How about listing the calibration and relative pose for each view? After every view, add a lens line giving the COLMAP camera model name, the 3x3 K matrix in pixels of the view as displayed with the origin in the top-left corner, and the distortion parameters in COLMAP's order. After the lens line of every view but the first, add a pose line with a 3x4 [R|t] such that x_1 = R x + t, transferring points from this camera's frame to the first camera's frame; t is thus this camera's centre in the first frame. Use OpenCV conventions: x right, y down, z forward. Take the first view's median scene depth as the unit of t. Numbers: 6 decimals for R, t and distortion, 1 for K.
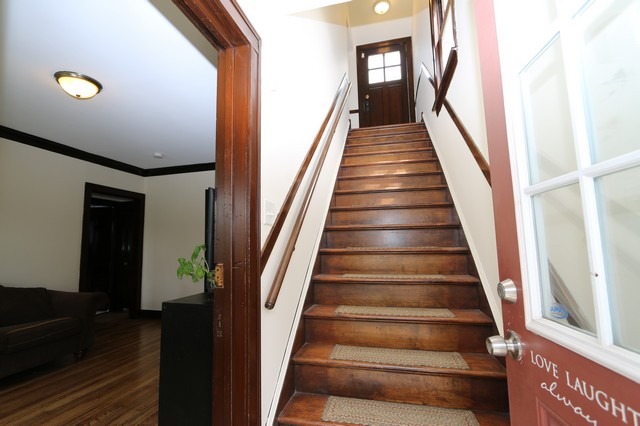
lens RADIAL K [[291.4, 0, 320.0], [0, 291.4, 213.0], [0, 0, 1]] dist [-0.017001, -0.000464]
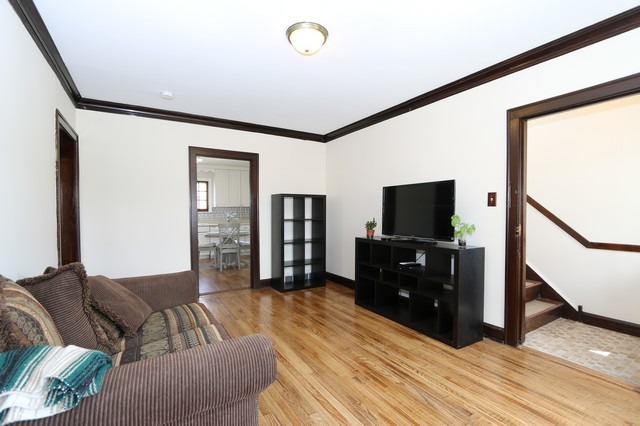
lens RADIAL K [[291.4, 0, 320.0], [0, 291.4, 213.0], [0, 0, 1]] dist [-0.017001, -0.000464]
pose [[0.708856, 0.020161, 0.705065, -1.071176], [-0.090310, 0.993959, 0.062373, 0.034549], [-0.699548, -0.107888, 0.706394, 0.192254]]
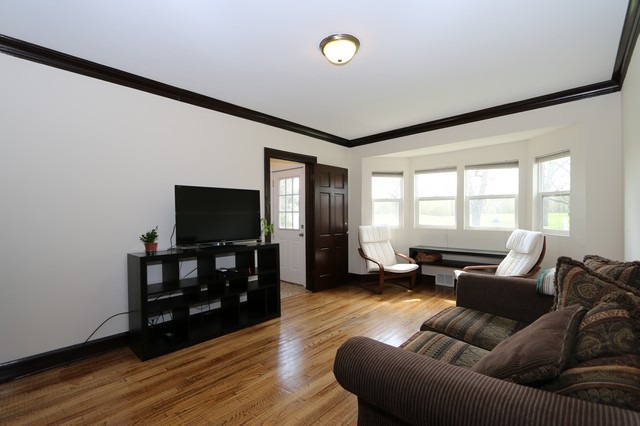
lens RADIAL K [[291.4, 0, 320.0], [0, 291.4, 213.0], [0, 0, 1]] dist [-0.017001, -0.000464]
pose [[-0.870215, 0.038291, 0.491182, -0.915845], [-0.016038, 0.994245, -0.105923, 0.148429], [-0.492412, -0.100053, -0.864592, 1.333016]]
